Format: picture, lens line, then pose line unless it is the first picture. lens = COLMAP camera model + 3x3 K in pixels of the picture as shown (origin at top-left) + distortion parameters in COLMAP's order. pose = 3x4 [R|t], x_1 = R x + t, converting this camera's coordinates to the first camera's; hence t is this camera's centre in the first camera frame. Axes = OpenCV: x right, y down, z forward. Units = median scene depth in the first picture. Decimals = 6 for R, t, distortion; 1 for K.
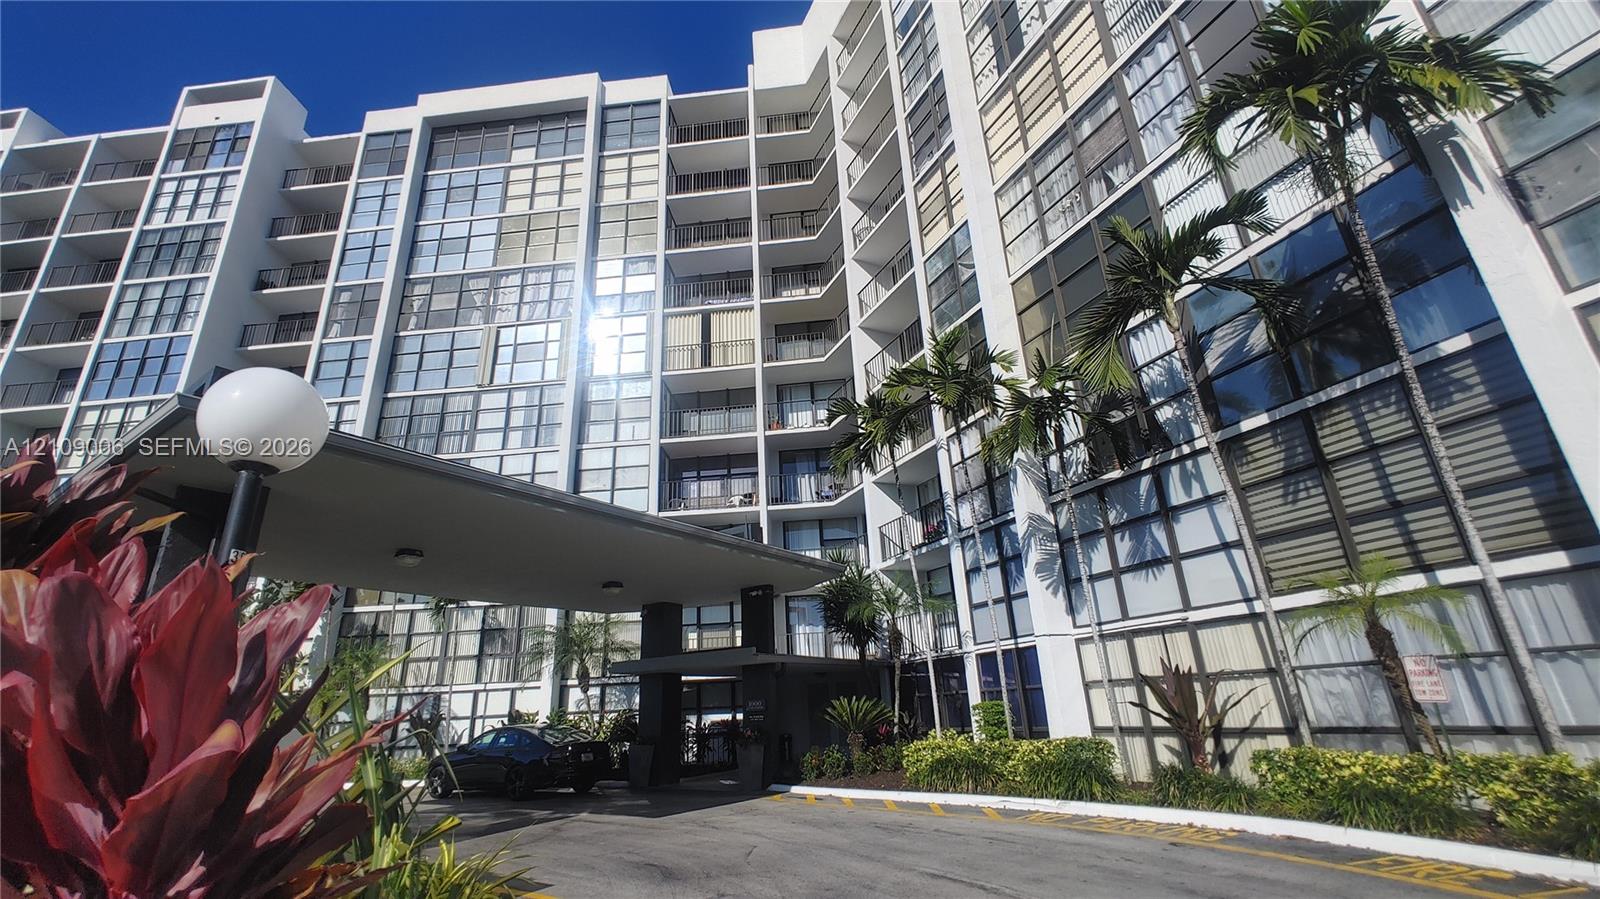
lens RADIAL K [[708.6, 0, 790.9], [0, 708.6, 446.5], [0, 0, 1]] dist [0.000117, 0.000137]
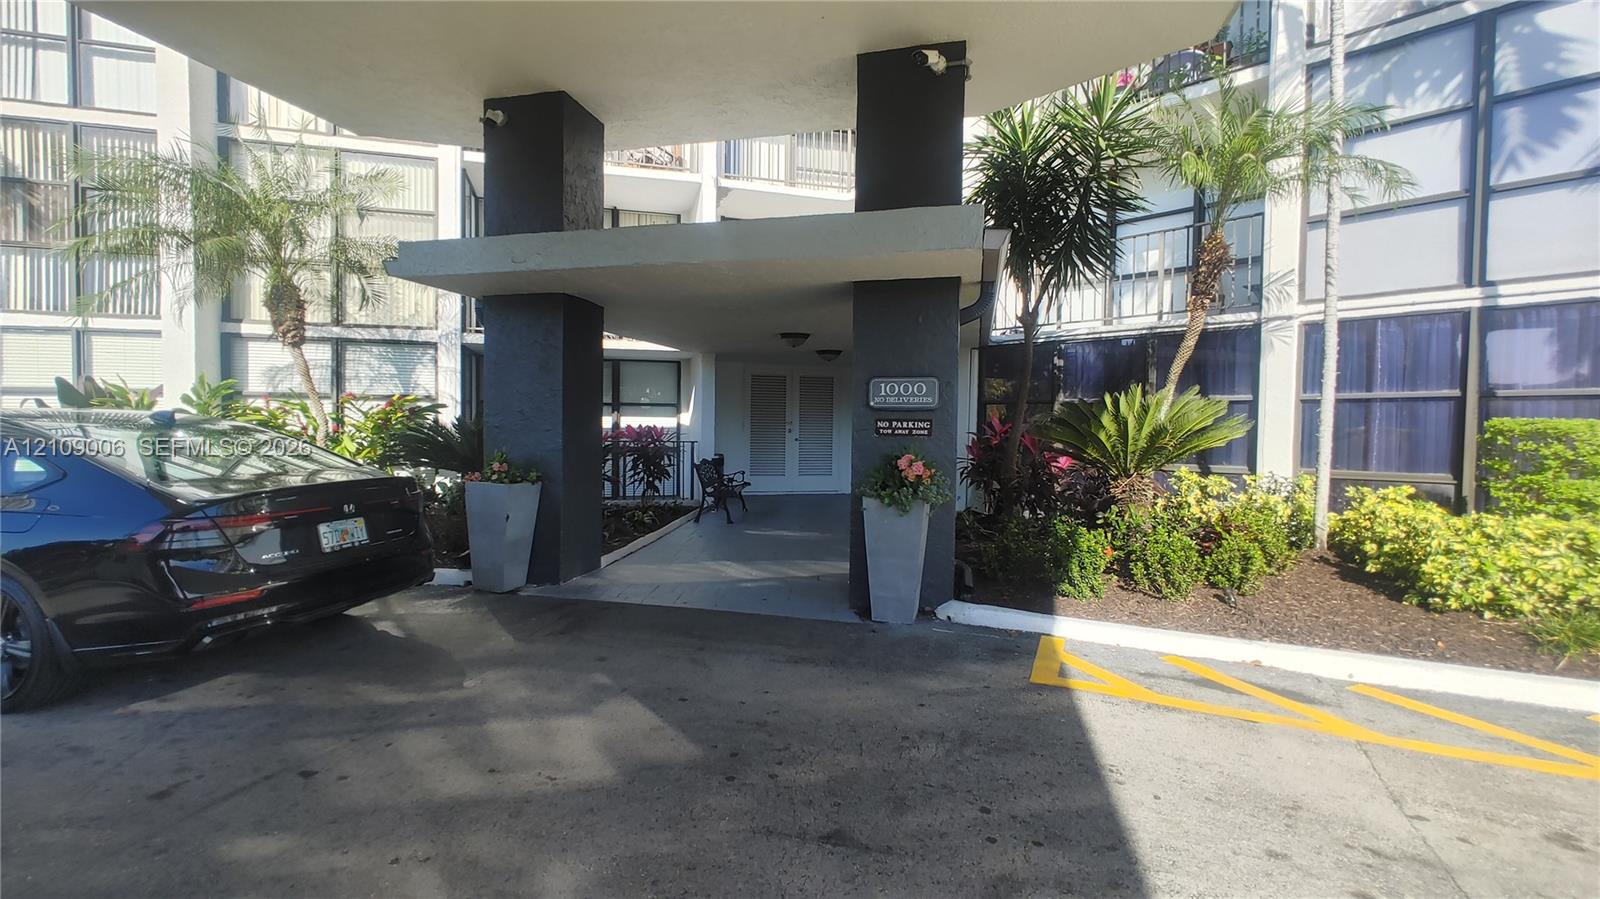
lens RADIAL K [[708.6, 0, 802.6], [0, 708.6, 446.1], [0, 0, 1]] dist [0.000117, 0.000137]
pose [[0.930568, 0.035743, 0.364371, -0.162780], [-0.171671, 0.921634, 0.348023, 0.204063], [-0.323377, -0.386411, 0.863779, 0.523187]]
